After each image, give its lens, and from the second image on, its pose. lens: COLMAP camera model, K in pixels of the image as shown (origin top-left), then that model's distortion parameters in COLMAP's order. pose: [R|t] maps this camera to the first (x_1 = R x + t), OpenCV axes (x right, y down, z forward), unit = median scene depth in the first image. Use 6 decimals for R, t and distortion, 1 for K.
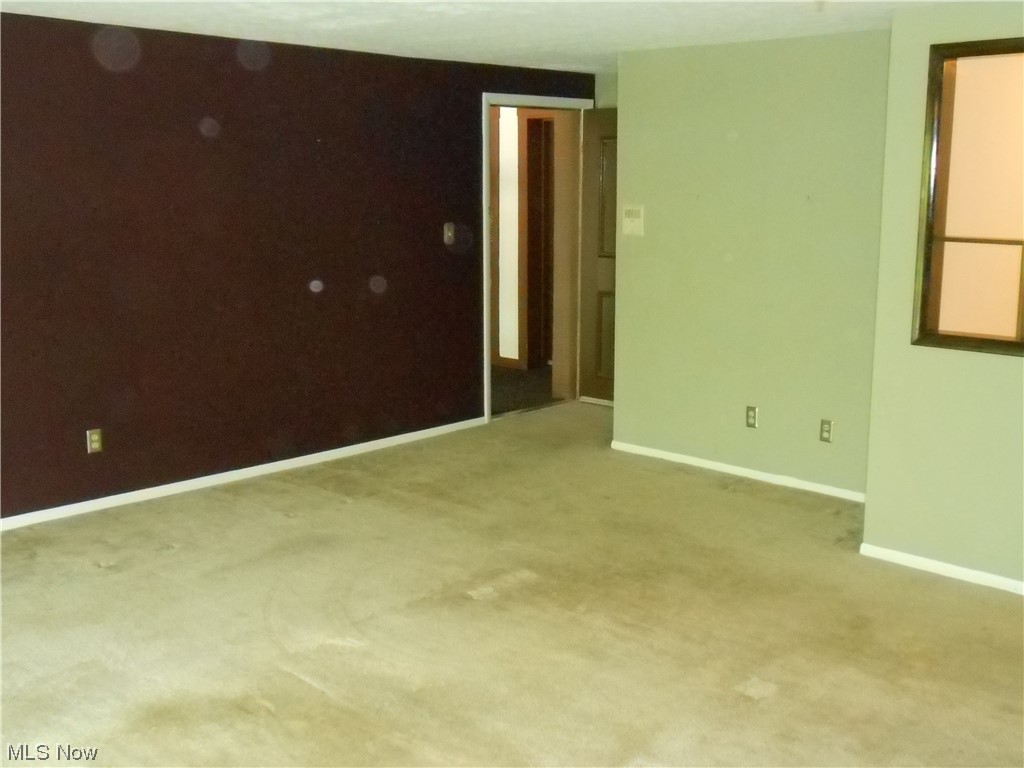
lens RADIAL K [[1139.9, 0, 512.0], [0, 1139.9, 384.0], [0, 0, 1]] dist [-0.008031, -0.028542]
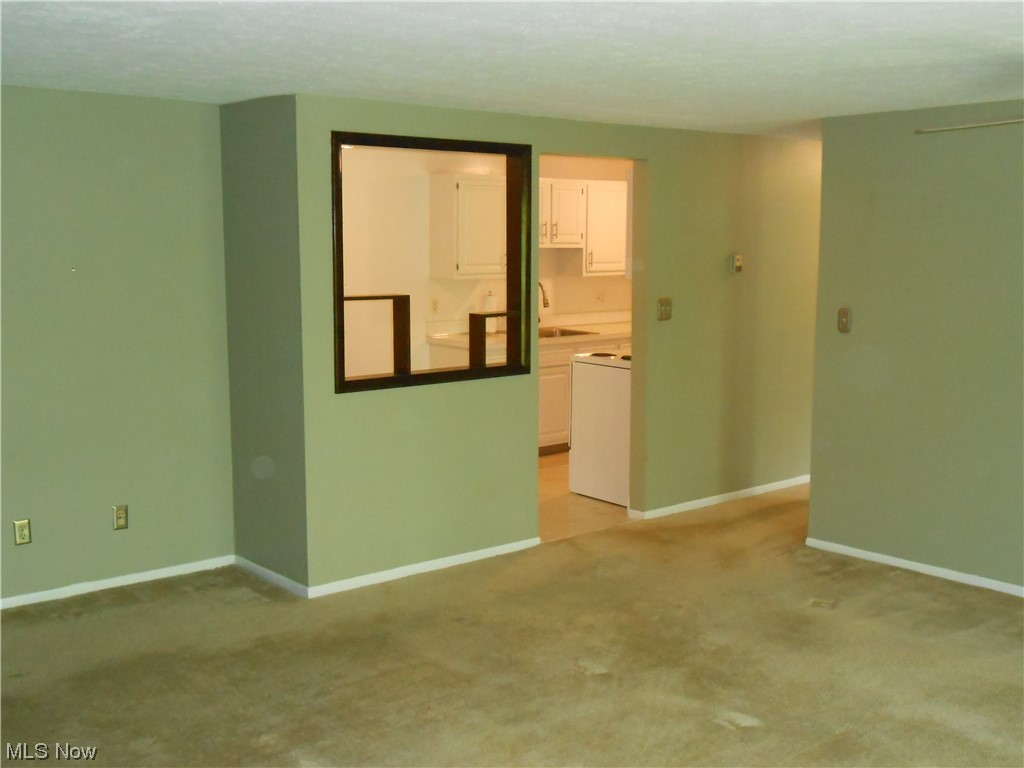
lens RADIAL K [[1139.9, 0, 512.0], [0, 1139.9, 384.0], [0, 0, 1]] dist [-0.008031, -0.028542]
pose [[0.099455, -0.119084, 0.987891, -0.757495], [0.183474, 0.977984, 0.099419, -0.126370], [-0.977981, 0.171364, 0.119114, 0.709579]]
